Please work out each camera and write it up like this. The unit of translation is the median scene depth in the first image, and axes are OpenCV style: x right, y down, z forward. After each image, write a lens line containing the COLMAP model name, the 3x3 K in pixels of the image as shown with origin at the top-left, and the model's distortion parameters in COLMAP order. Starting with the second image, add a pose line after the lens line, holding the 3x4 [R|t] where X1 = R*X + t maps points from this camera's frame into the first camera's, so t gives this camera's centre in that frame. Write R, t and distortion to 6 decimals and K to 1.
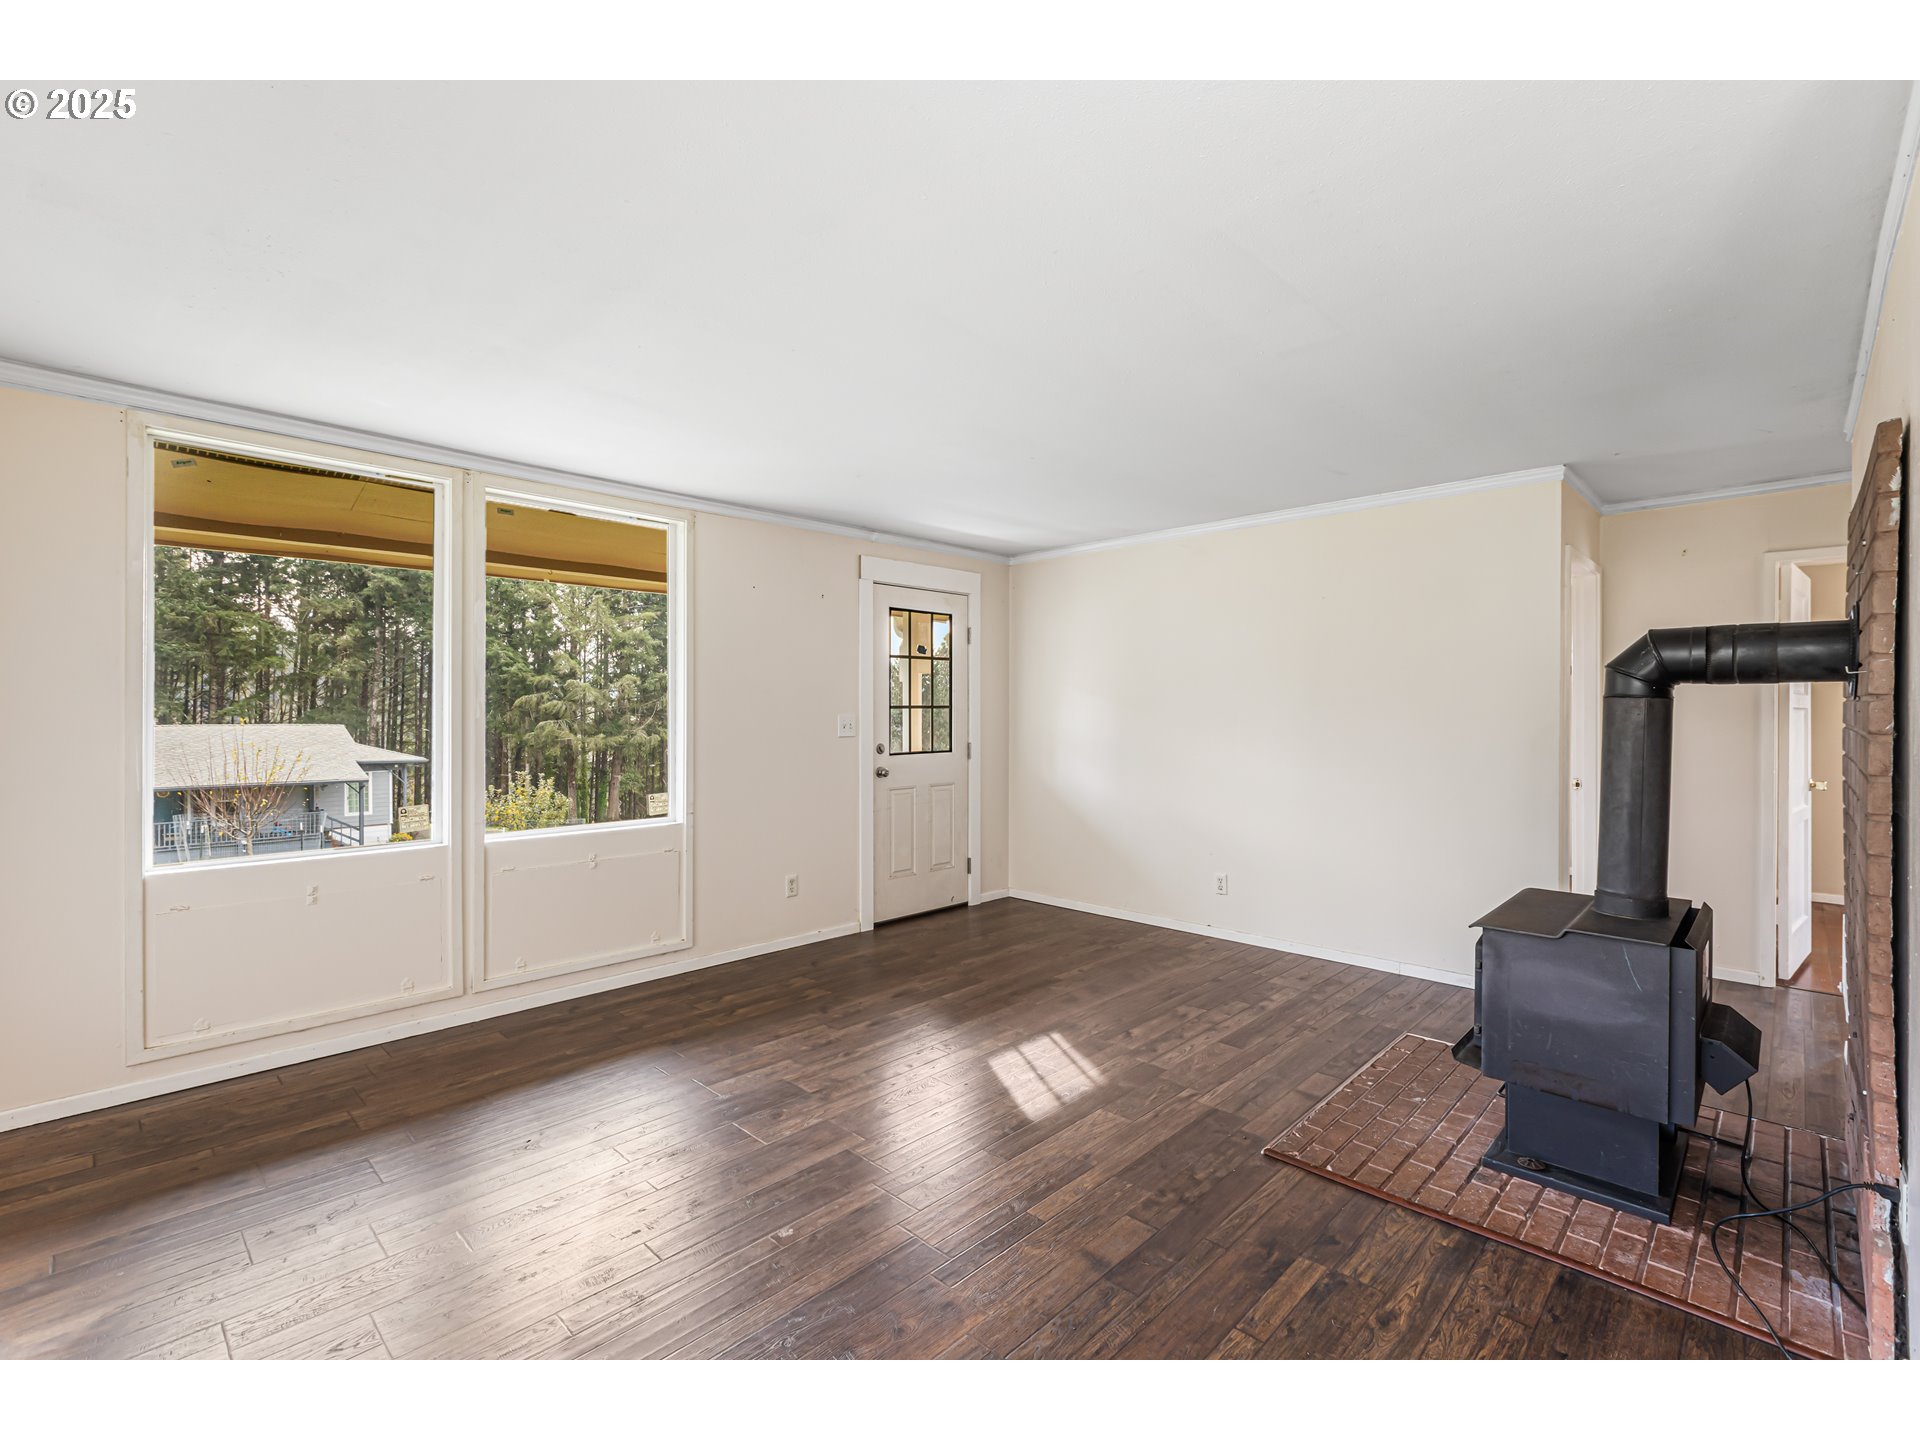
lens RADIAL K [[855.8, 0, 963.7], [0, 855.8, 713.0], [0, 0, 1]] dist [-0.000227, -0.000127]
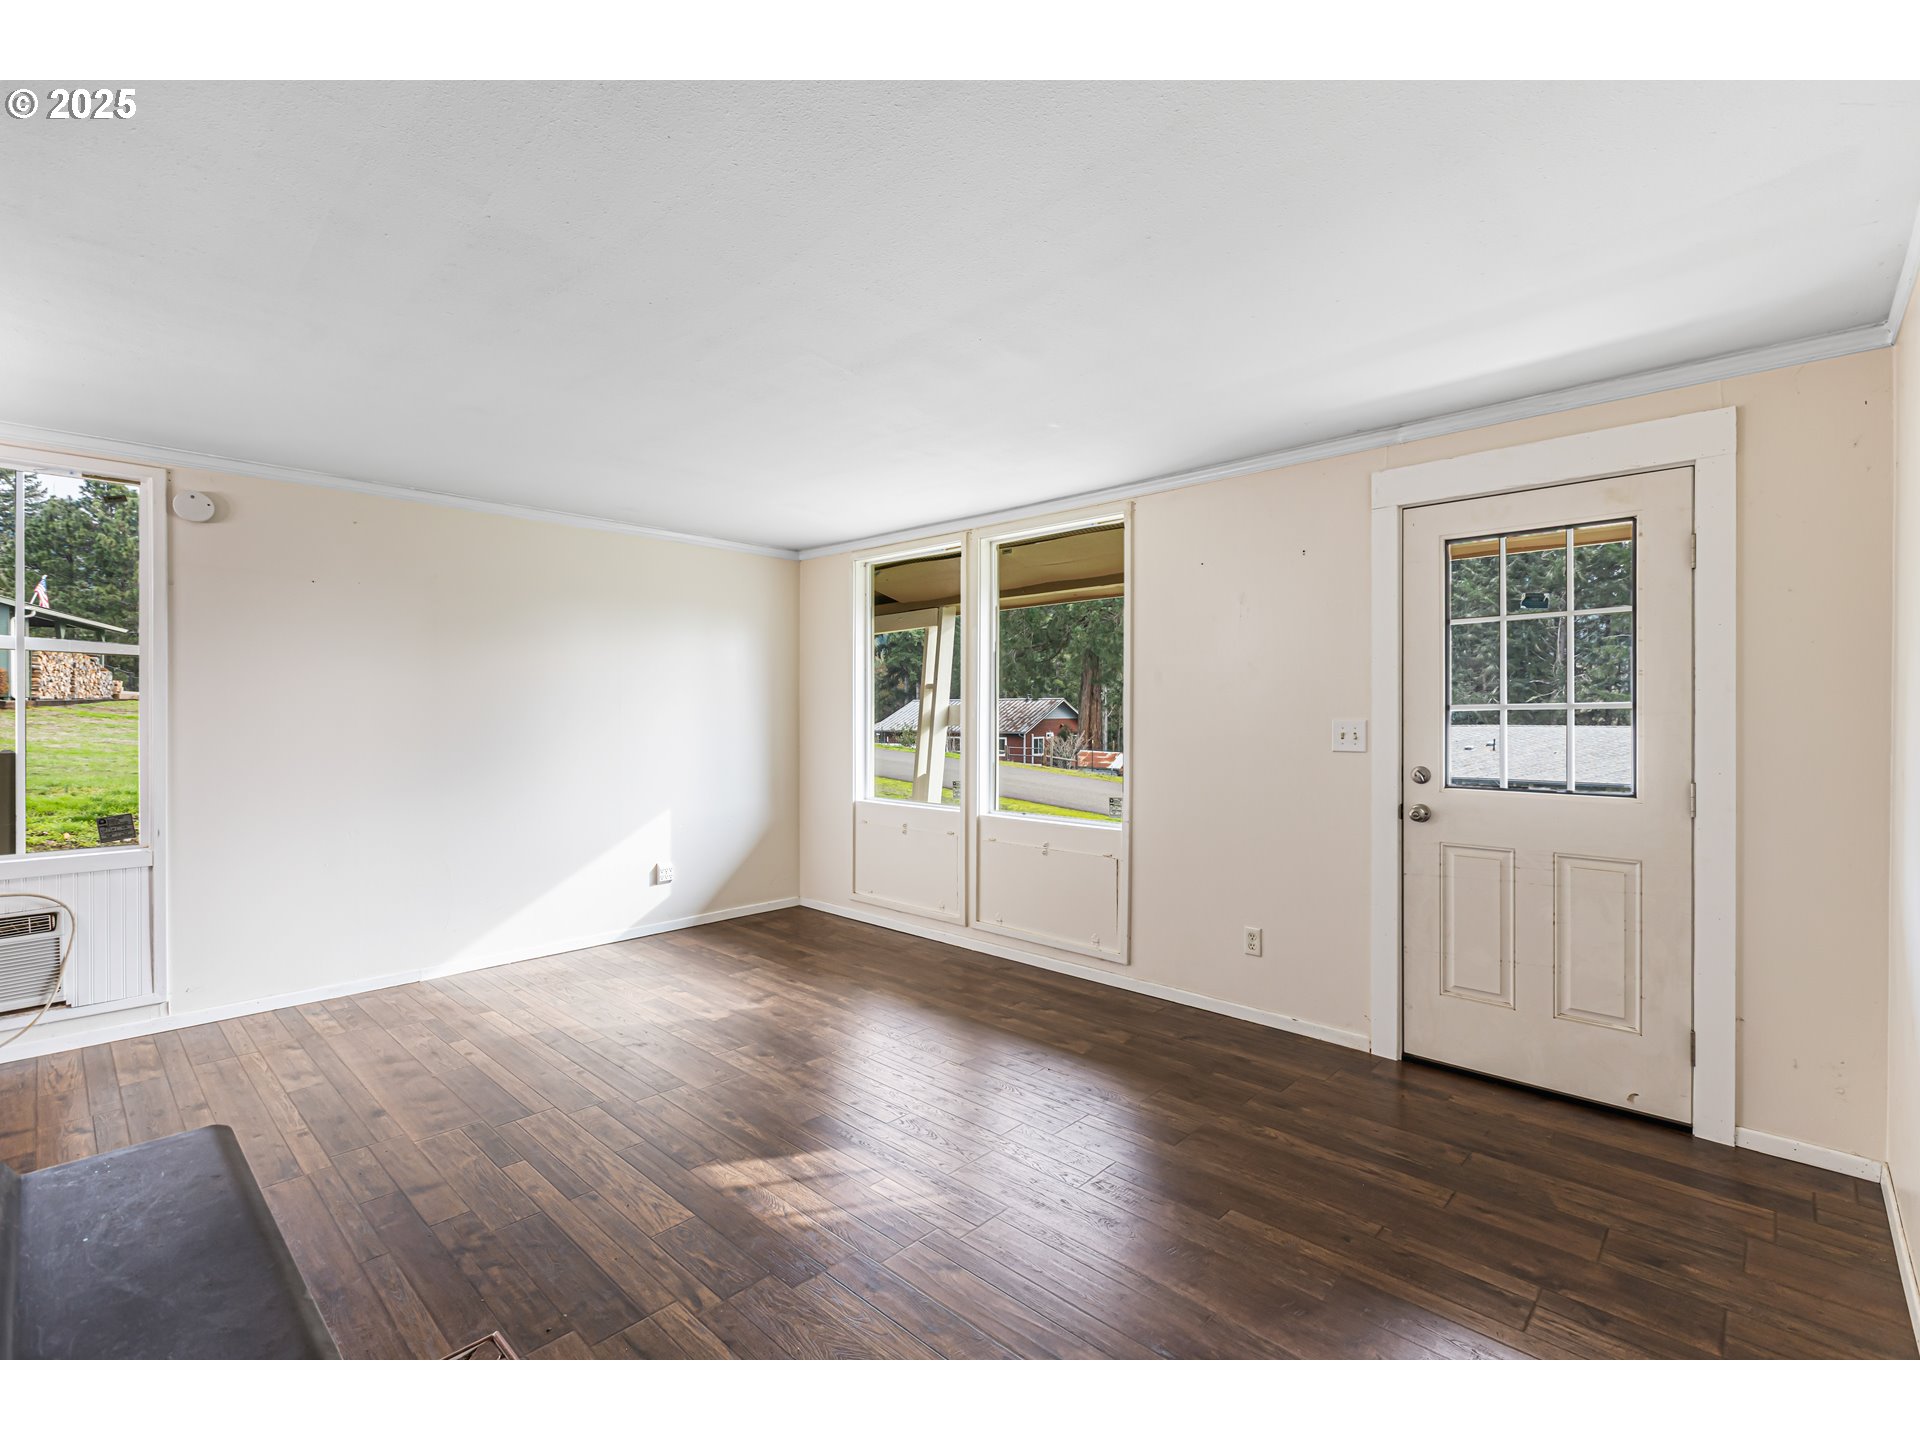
lens RADIAL K [[855.8, 0, 963.7], [0, 855.8, 713.0], [0, 0, 1]] dist [-0.000227, -0.000127]
pose [[0.016280, -0.004073, -0.999859, 0.672641], [-0.004452, 0.999981, -0.004146, 0.002231], [0.999858, 0.004519, 0.016261, 0.872843]]
